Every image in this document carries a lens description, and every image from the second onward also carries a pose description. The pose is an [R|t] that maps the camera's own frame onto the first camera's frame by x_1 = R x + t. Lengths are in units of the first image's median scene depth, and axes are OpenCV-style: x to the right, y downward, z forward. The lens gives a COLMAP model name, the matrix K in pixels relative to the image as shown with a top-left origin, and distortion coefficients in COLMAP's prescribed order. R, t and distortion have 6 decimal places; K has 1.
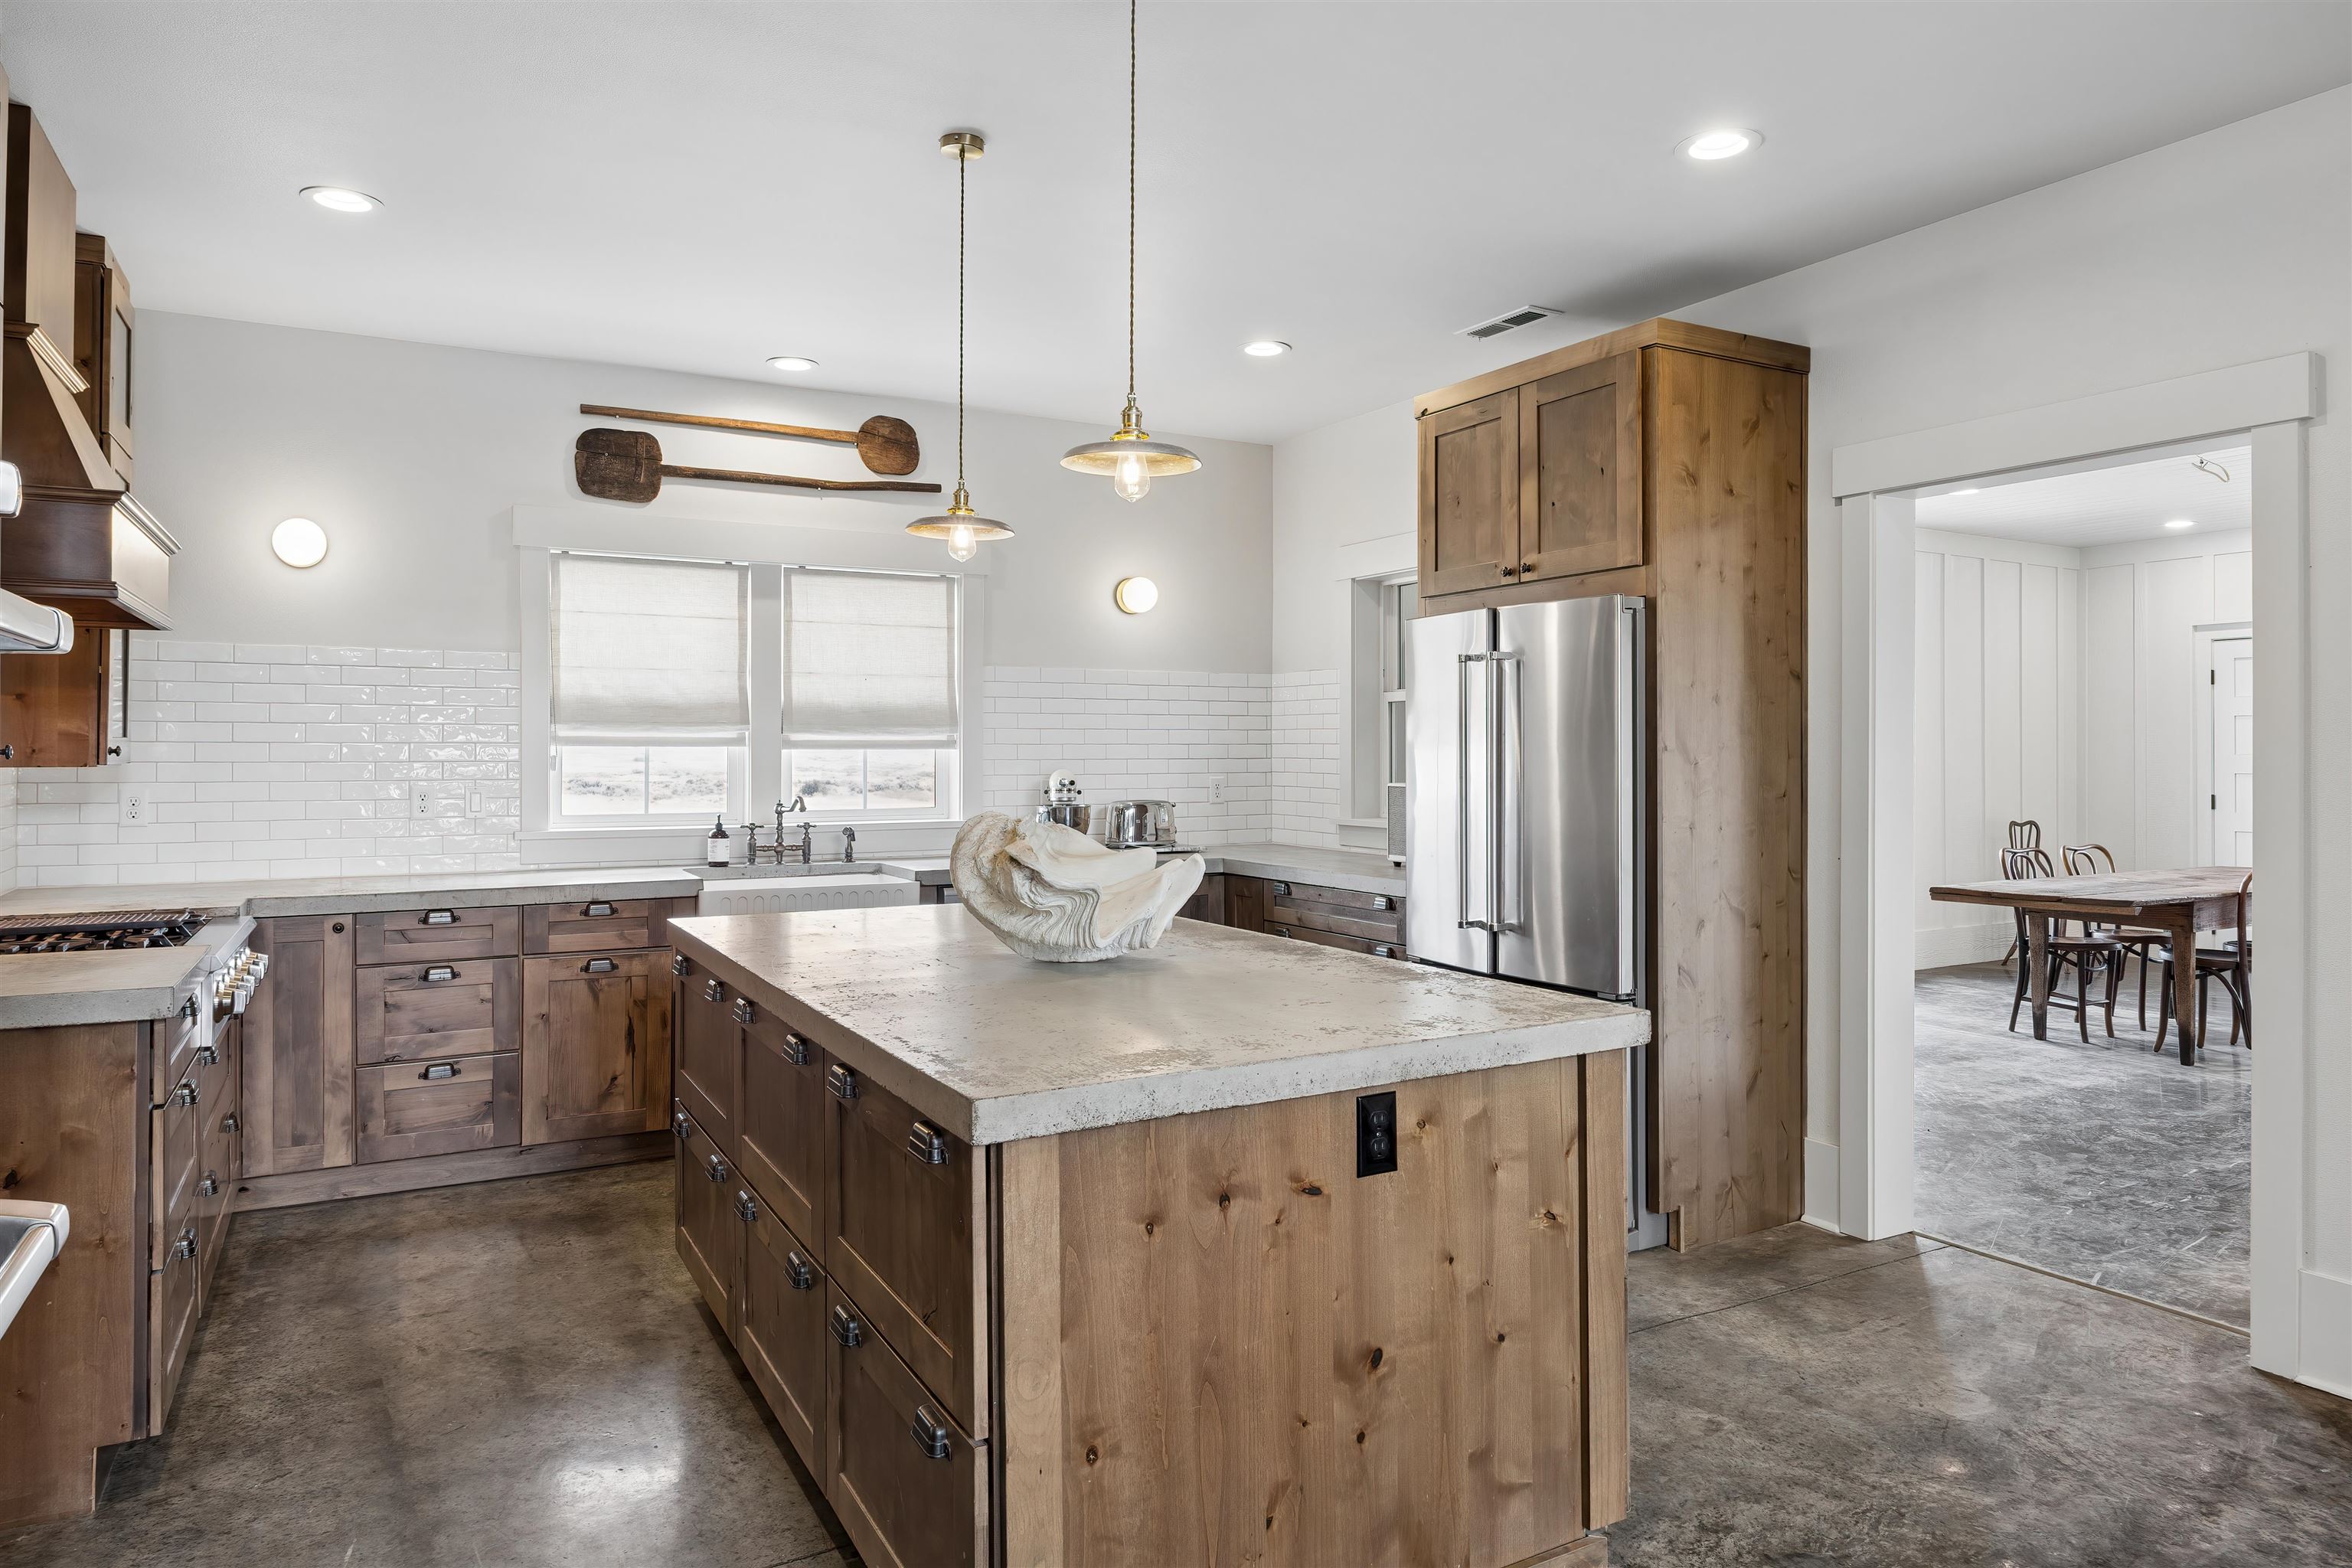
lens RADIAL K [[1428.5, 0, 1180.4], [0, 1428.5, 734.3], [0, 0, 1]] dist [-0.043013, 0.000098]
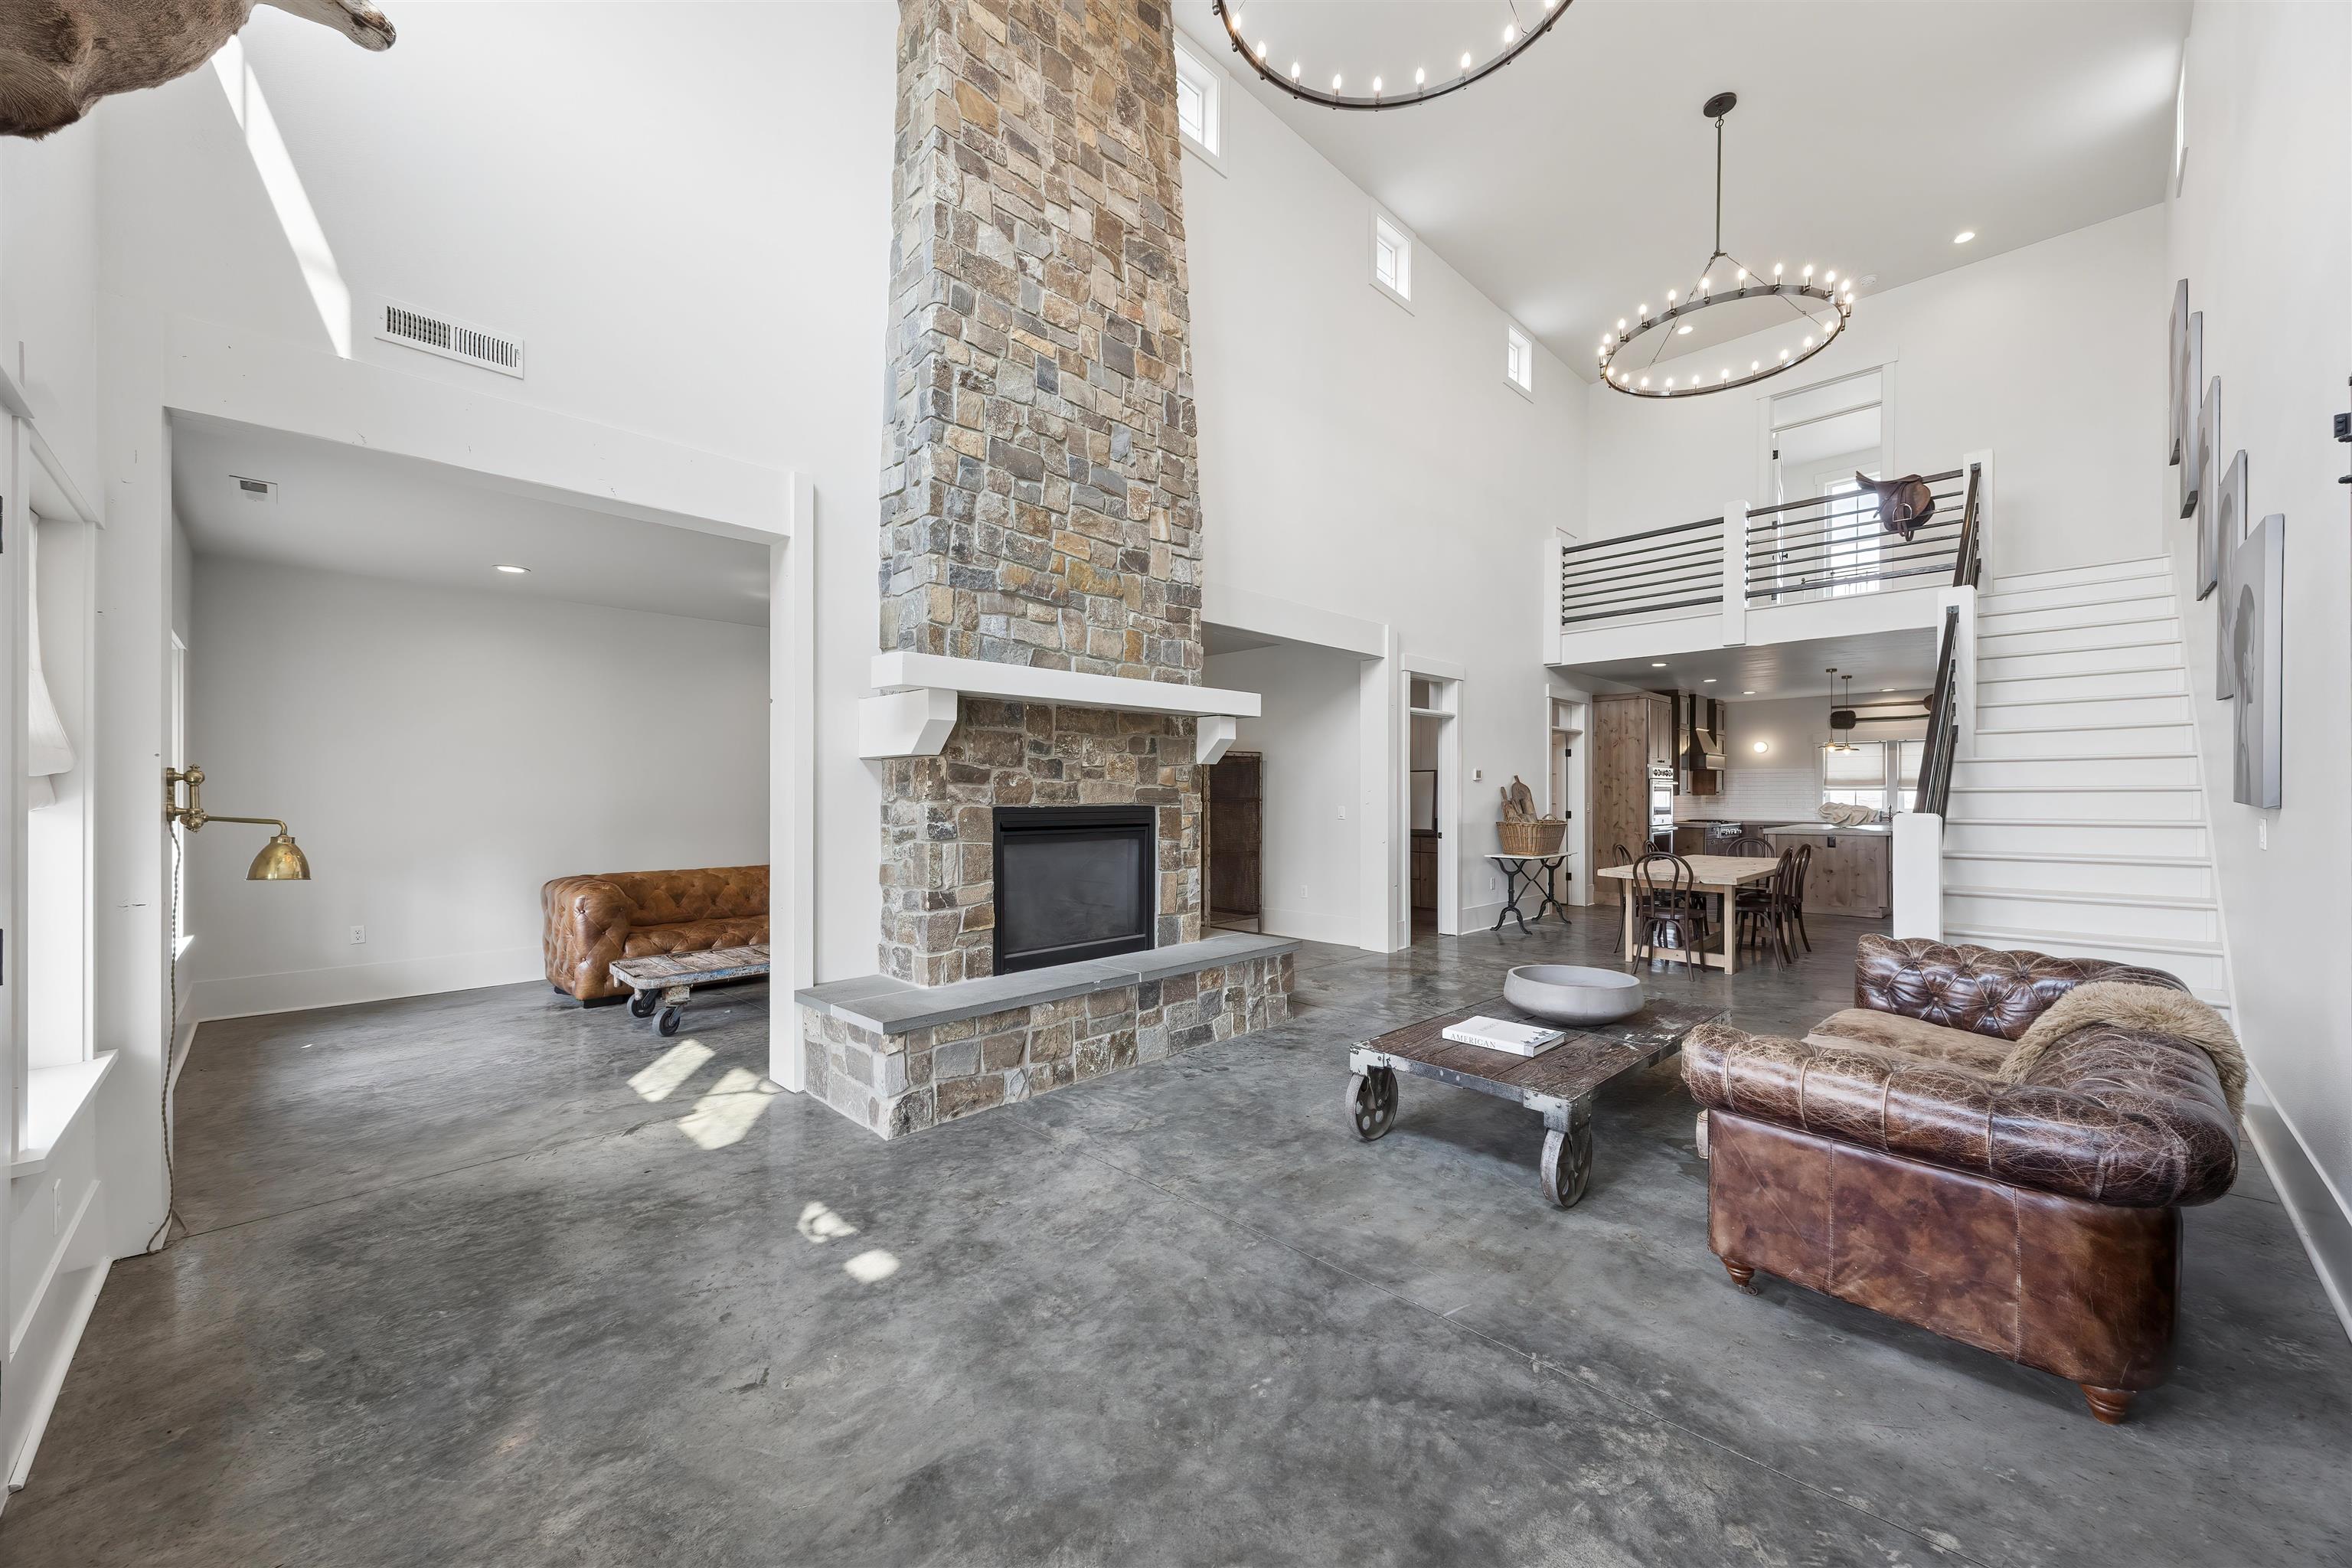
lens RADIAL K [[915.7, 0, 1176.0], [0, 915.7, 784.0], [0, 0, 1]] dist [-0.000433, -0.000081]
pose [[0.251483, -0.013426, -0.967768, 1.635059], [0.009078, 0.999893, -0.011513, 0.002443], [0.967819, -0.005890, 0.251578, -1.478392]]
